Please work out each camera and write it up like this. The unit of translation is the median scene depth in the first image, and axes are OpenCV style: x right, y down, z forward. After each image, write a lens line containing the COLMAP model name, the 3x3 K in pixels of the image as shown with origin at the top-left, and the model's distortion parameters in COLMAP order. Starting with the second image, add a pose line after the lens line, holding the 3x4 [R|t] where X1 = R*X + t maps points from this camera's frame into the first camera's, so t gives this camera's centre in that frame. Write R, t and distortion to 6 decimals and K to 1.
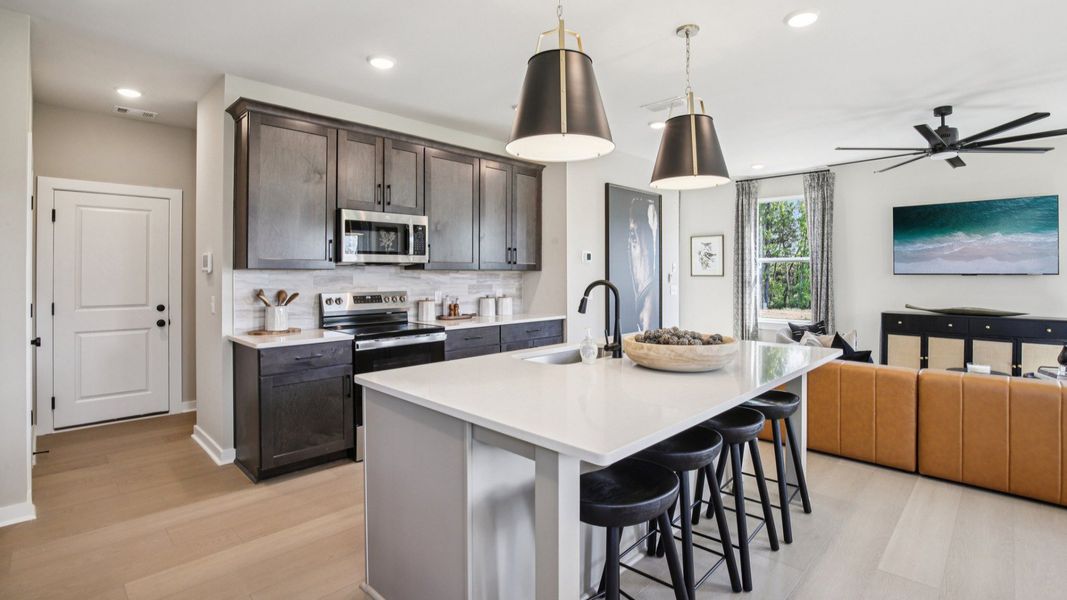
lens RADIAL K [[495.5, 0, 519.1], [0, 495.5, 272.1], [0, 0, 1]] dist [-0.035310, 0.000041]
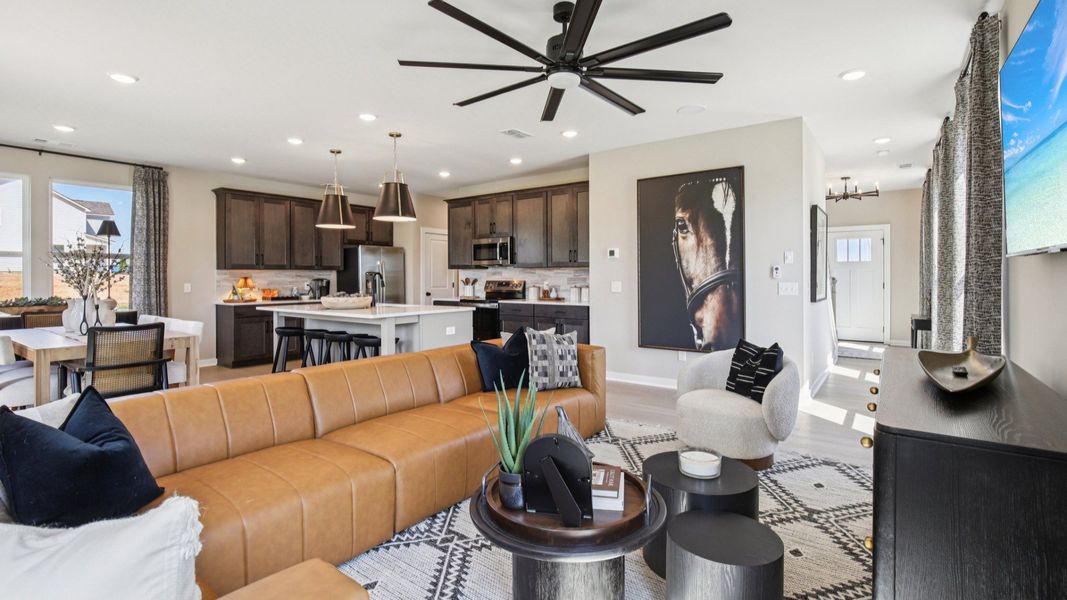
lens RADIAL K [[467.5, 0, 532.7], [0, 467.5, 282.0], [0, 0, 1]] dist [-0.012855, 0.000034]
pose [[0.164308, 0.012090, -0.986335, 1.237154], [0.006871, 0.999887, 0.013401, 0.019850], [0.986385, -0.008979, 0.164206, 0.700894]]
